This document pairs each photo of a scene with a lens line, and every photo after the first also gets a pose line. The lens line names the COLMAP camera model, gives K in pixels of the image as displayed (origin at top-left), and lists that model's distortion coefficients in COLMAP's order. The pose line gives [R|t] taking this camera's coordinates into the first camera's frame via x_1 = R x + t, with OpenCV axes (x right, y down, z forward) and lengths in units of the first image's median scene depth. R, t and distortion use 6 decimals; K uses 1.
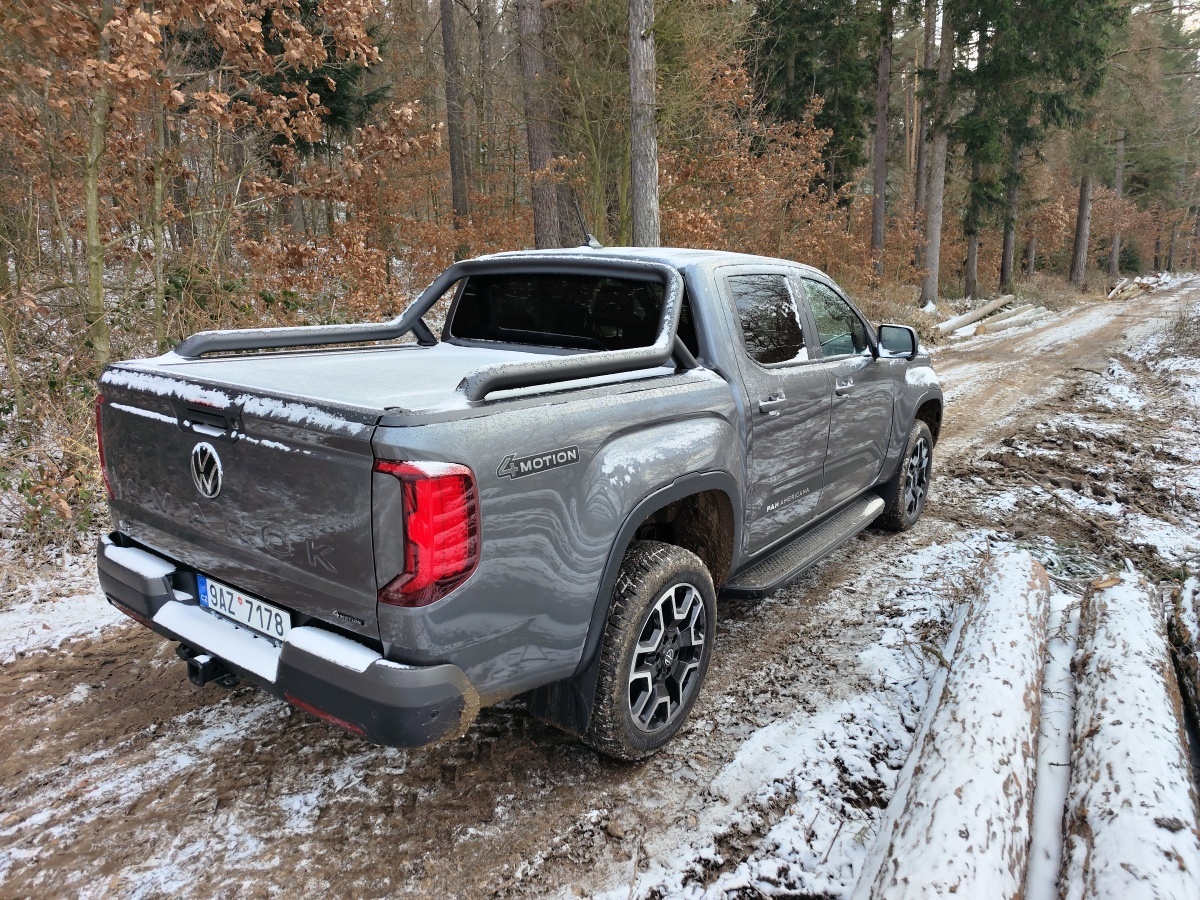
lens RADIAL K [[818.7, 0, 600.0], [0, 818.7, 450.0], [0, 0, 1]] dist [0.025405, 0.001400]
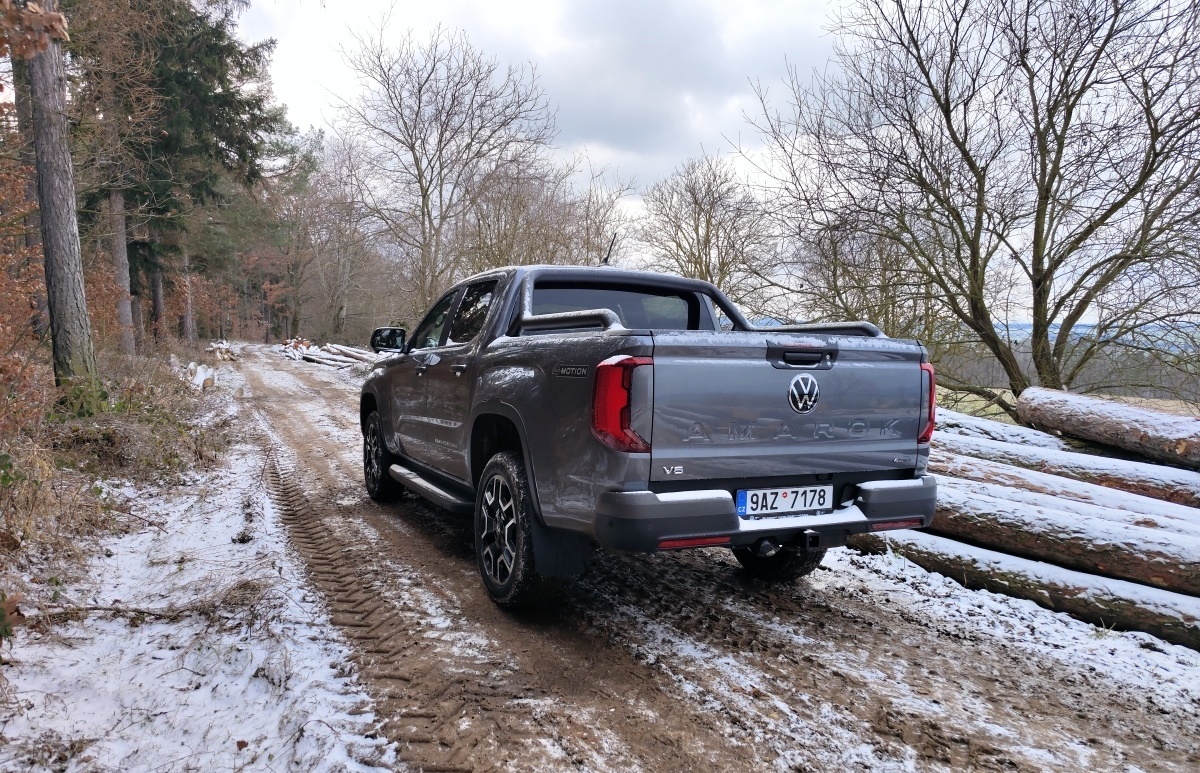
lens RADIAL K [[799.6, 0, 600.0], [0, 799.6, 386.5], [0, 0, 1]] dist [-0.005869, -0.000550]
pose [[0.456742, -0.035616, 0.888886, -1.706742], [0.170000, 0.984279, -0.047914, 0.017467], [-0.873205, 0.172995, 0.455616, 0.618679]]
